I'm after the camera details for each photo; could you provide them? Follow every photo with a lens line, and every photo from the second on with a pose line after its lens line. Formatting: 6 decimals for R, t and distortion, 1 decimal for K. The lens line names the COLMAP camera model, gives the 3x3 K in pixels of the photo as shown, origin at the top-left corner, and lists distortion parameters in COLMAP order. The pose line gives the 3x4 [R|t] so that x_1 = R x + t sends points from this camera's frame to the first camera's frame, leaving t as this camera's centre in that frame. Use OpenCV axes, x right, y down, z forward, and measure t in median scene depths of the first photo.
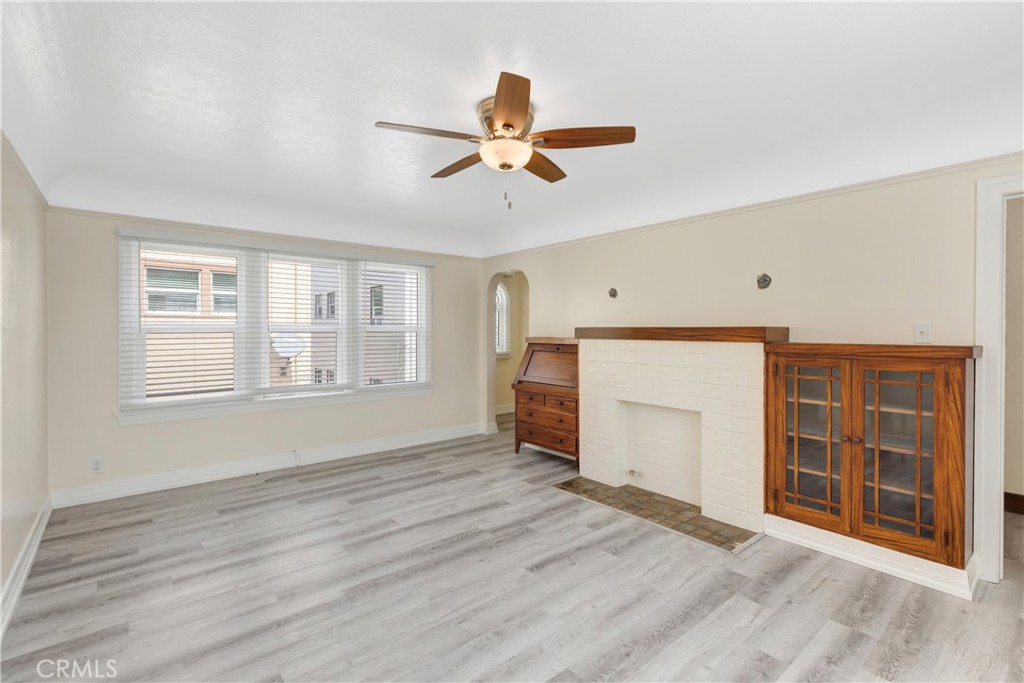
lens RADIAL K [[463.6, 0, 514.5], [0, 463.6, 331.8], [0, 0, 1]] dist [0.001709, -0.000217]
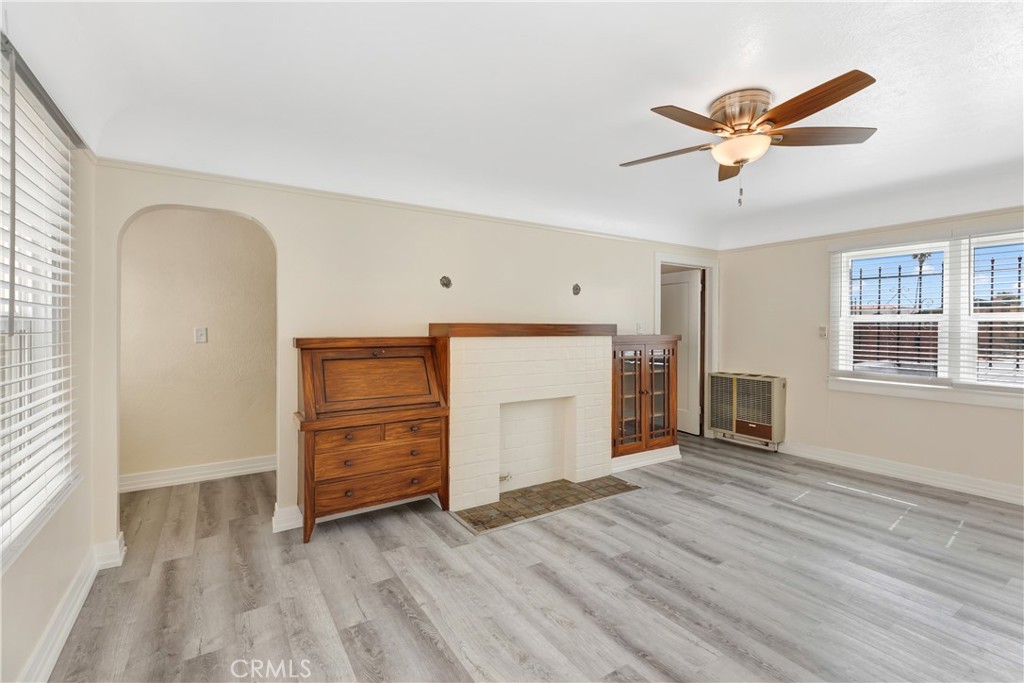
lens RADIAL K [[463.6, 0, 514.5], [0, 463.6, 331.8], [0, 0, 1]] dist [0.001709, -0.000217]
pose [[0.126559, -0.008411, 0.991923, -0.723310], [0.004609, 0.999958, 0.007892, -0.000089], [-0.991948, 0.003573, 0.126593, 0.927418]]
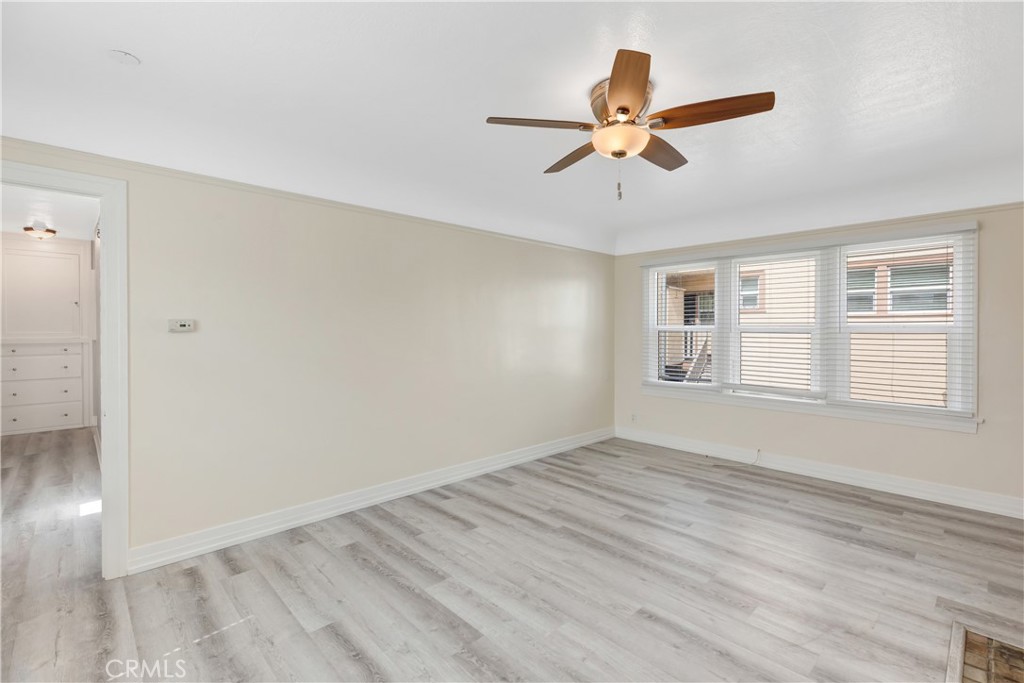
lens RADIAL K [[463.6, 0, 514.5], [0, 463.6, 331.8], [0, 0, 1]] dist [0.001709, -0.000217]
pose [[0.064479, 0.004866, -0.997907, 0.613004], [-0.006418, 0.999969, 0.004461, -0.001567], [0.997898, 0.006117, 0.064509, 0.502922]]
